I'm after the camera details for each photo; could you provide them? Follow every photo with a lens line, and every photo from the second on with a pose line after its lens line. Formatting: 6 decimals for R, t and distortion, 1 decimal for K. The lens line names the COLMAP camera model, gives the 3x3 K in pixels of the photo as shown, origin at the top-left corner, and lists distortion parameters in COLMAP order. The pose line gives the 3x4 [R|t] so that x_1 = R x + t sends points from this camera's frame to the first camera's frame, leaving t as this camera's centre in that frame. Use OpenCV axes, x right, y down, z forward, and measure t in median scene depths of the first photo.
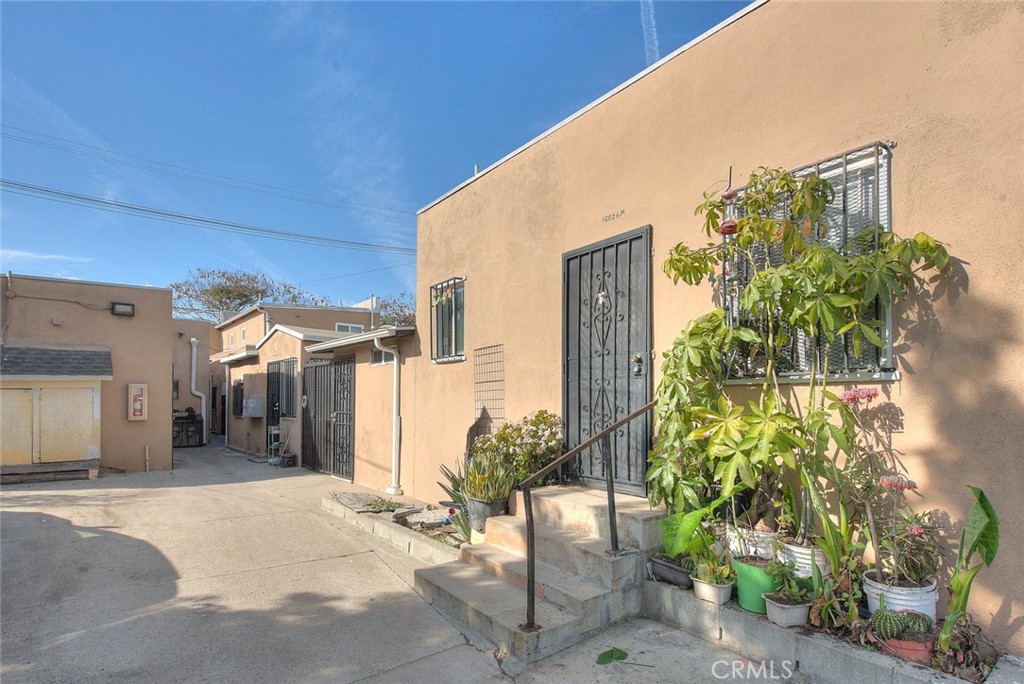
lens RADIAL K [[506.7, 0, 511.5], [0, 506.7, 392.9], [0, 0, 1]] dist [-0.026203, 0.000236]
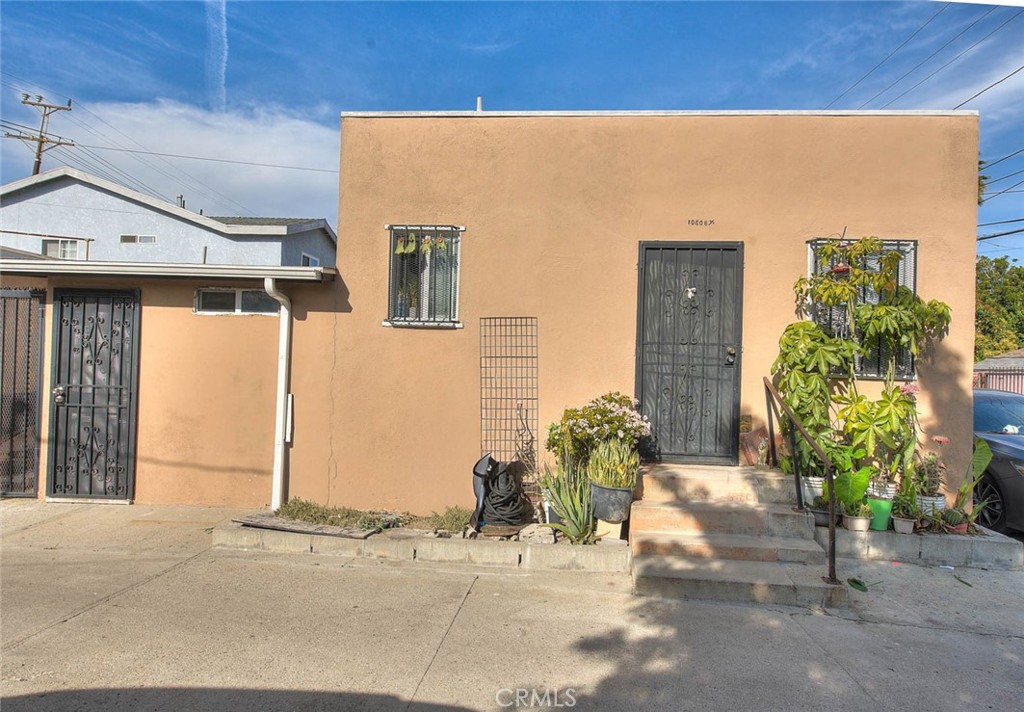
lens RADIAL K [[560.5, 0, 512.0], [0, 560.5, 356.0], [0, 0, 1]] dist [-0.020645, -0.001099]
pose [[0.675703, 0.038437, 0.736171, -0.529432], [-0.042001, 0.999025, -0.013610, -0.007918], [-0.735976, -0.021724, 0.676659, 0.241552]]
